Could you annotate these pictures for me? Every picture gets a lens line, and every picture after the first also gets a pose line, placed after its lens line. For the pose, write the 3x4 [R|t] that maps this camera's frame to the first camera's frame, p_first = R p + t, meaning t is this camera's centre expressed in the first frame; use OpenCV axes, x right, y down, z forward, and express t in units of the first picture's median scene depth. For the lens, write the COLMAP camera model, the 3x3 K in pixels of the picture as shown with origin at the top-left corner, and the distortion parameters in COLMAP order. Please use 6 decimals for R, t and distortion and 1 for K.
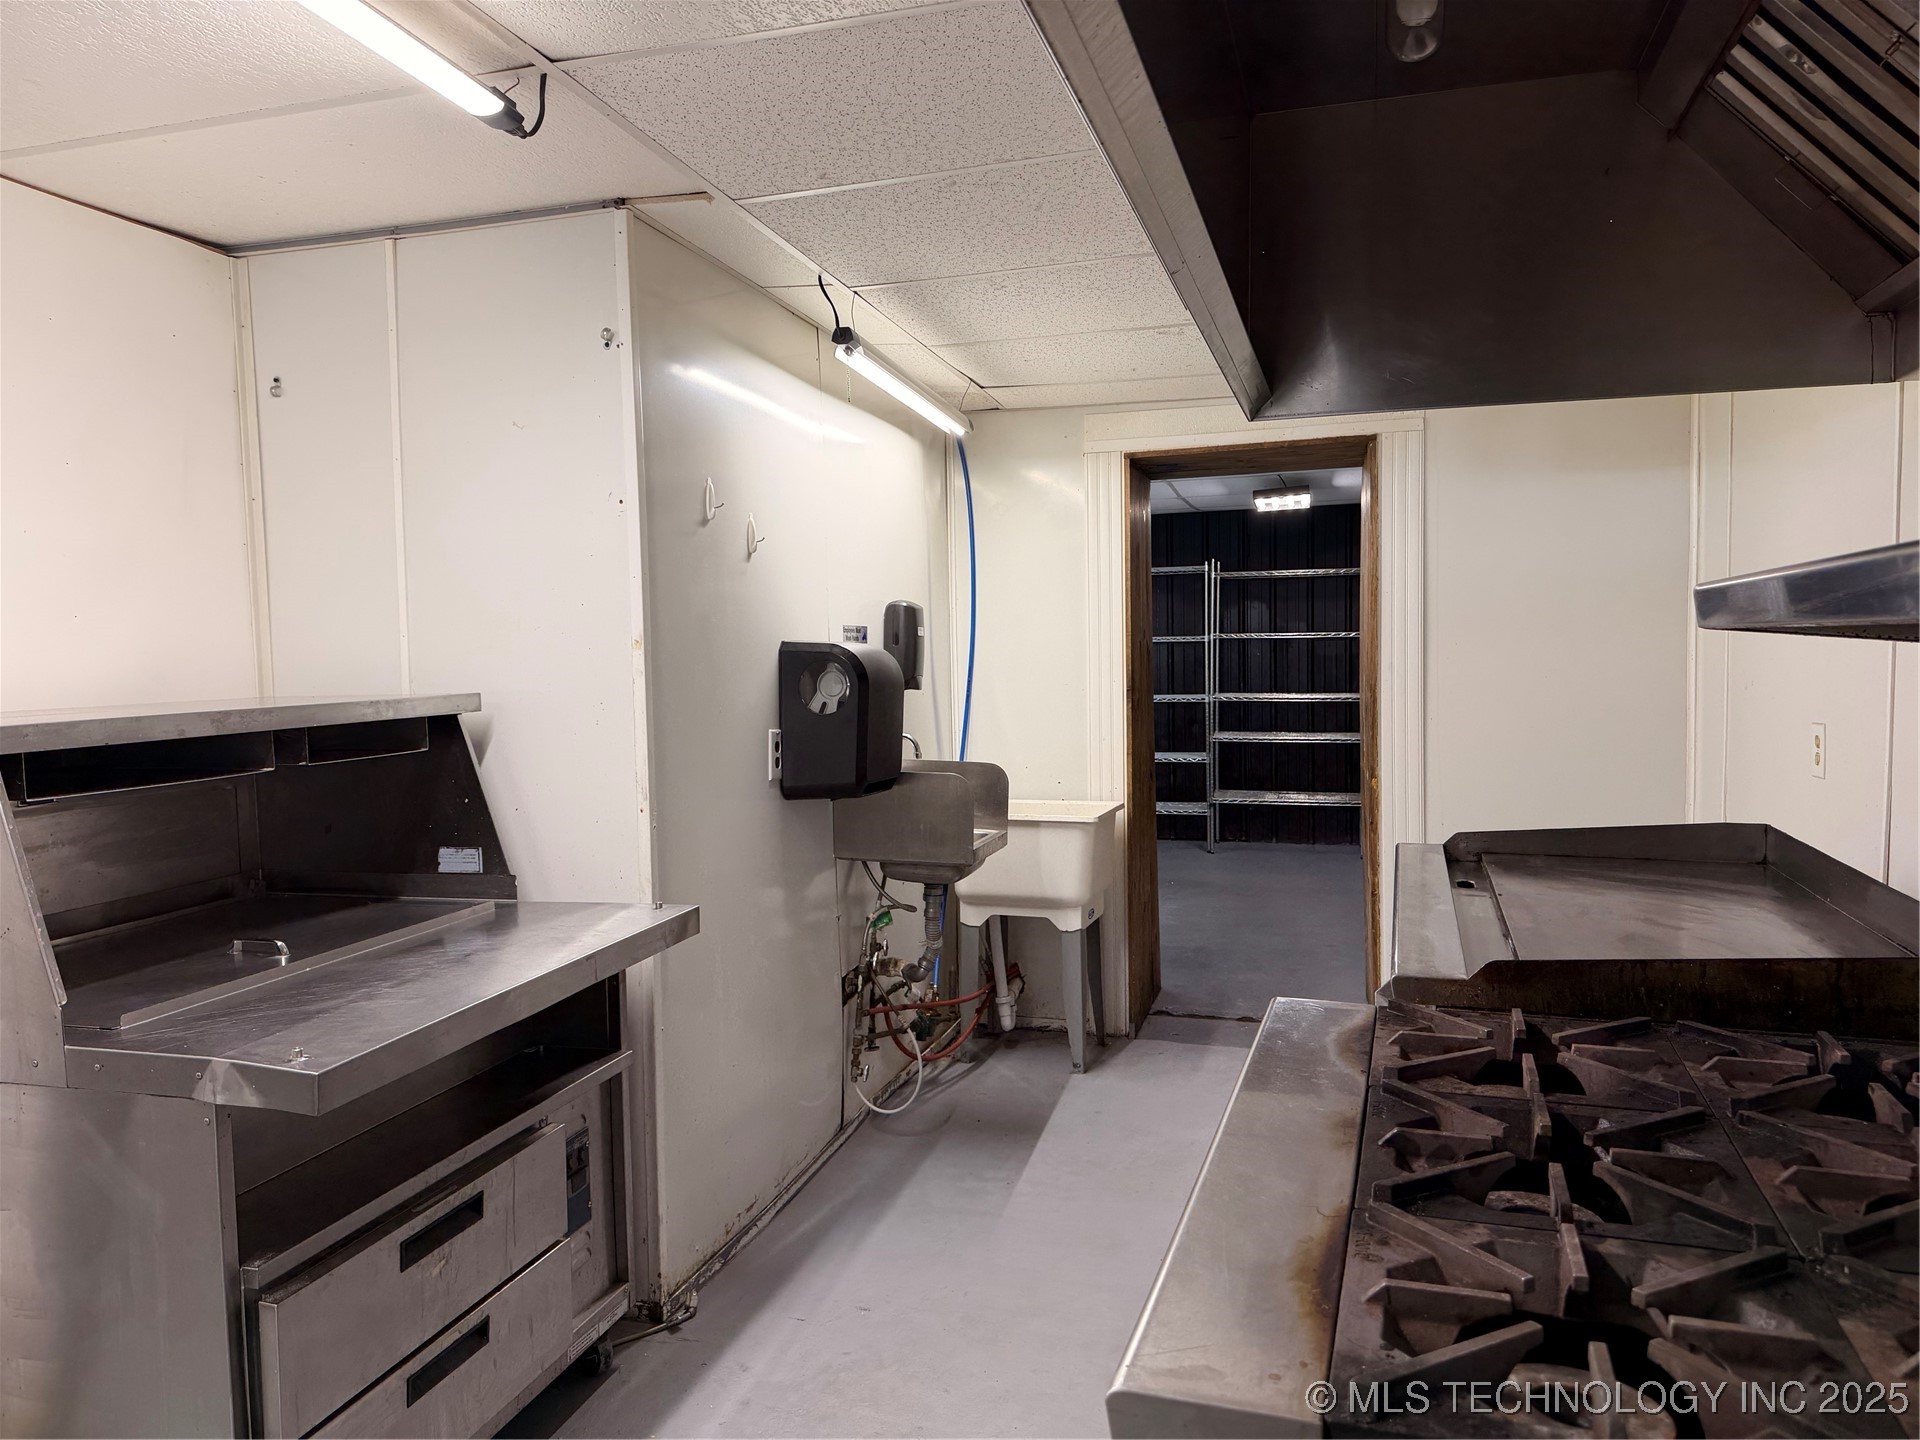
lens RADIAL K [[1340.3, 0, 960.0], [0, 1340.3, 720.0], [0, 0, 1]] dist [0.080817, -0.121263]
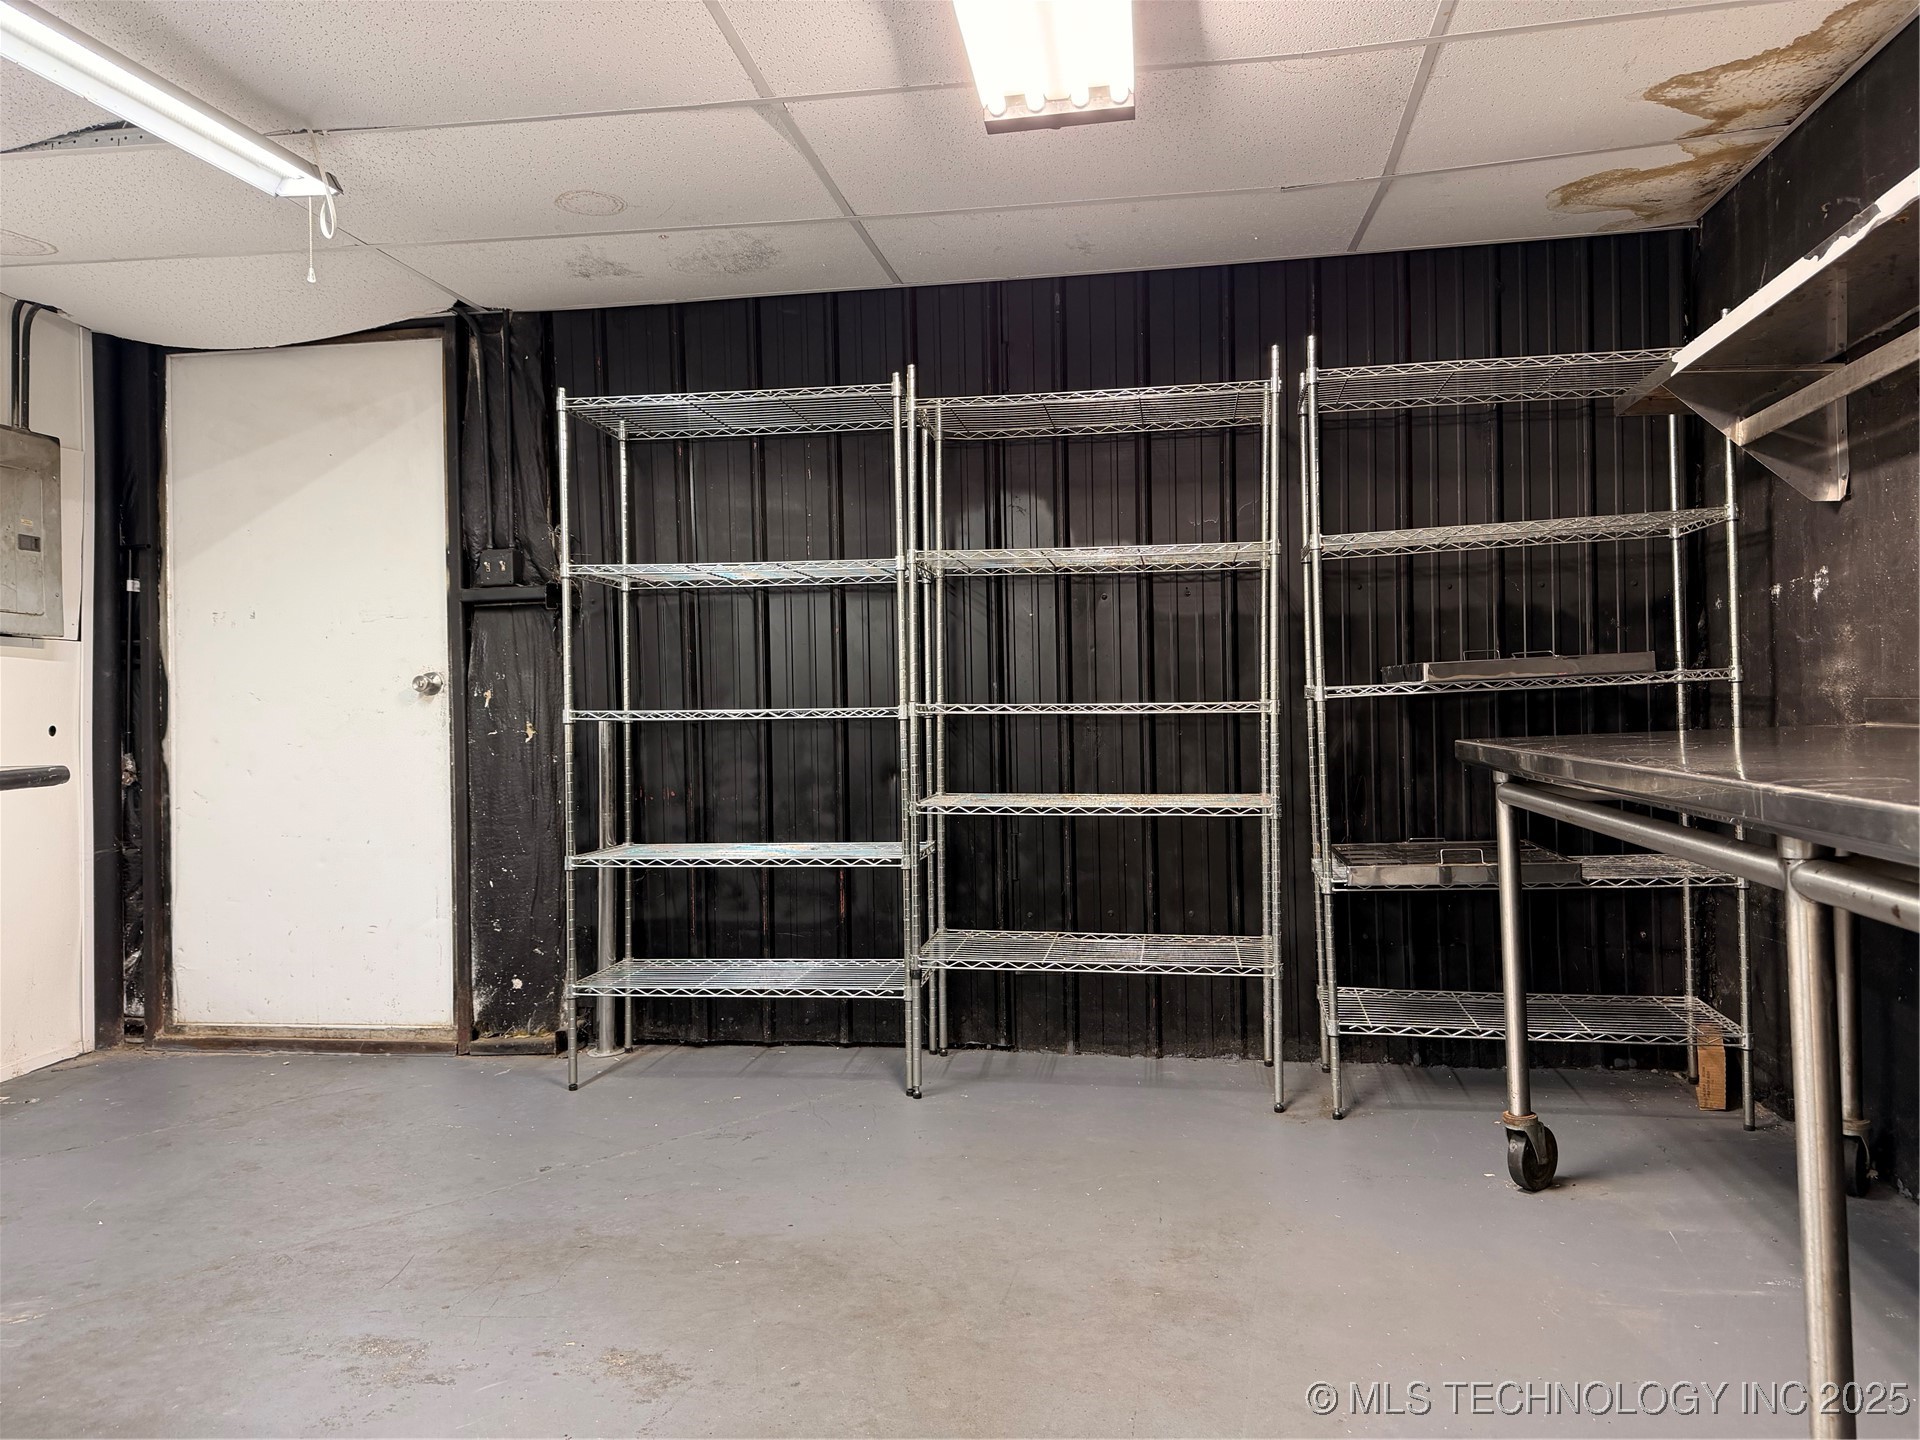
lens RADIAL K [[1340.3, 0, 960.0], [0, 1340.3, 720.0], [0, 0, 1]] dist [0.080817, -0.121263]
pose [[0.993244, 0.001058, 0.116042, 0.153116], [0.006639, 0.997803, -0.065923, 0.014450], [-0.115856, 0.066248, 0.991054, 0.590835]]
